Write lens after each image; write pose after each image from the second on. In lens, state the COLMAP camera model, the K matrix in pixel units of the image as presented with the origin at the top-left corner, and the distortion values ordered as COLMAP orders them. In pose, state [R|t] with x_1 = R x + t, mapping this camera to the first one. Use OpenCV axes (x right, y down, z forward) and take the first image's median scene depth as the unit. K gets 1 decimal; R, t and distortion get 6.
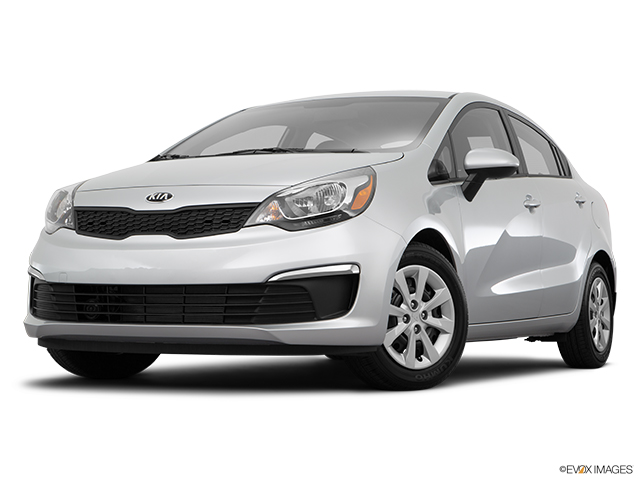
lens RADIAL K [[1323.3, 0, 320.0], [0, 1323.3, 240.0], [0, 0, 1]] dist [0.185303, 0.054418]
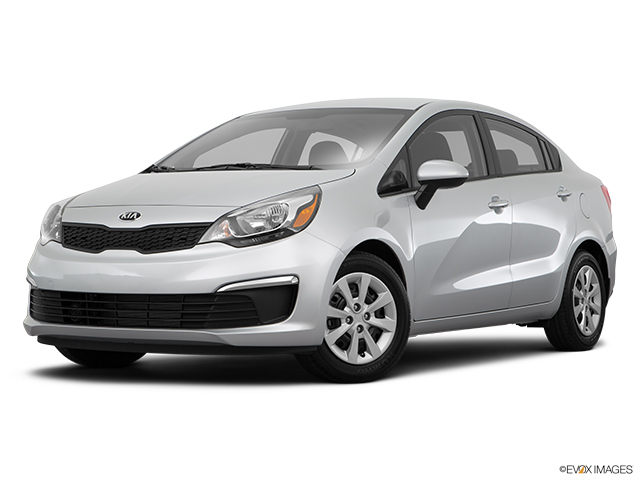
lens RADIAL K [[1434.4, 0, 320.0], [0, 1434.4, 240.0], [0, 0, 1]] dist [0.276627, 0.005900]
pose [[0.995589, -0.005950, -0.093628, 0.154486], [0.009890, 0.999082, 0.041676, -0.060118], [0.093294, -0.042419, 0.994735, -0.221160]]
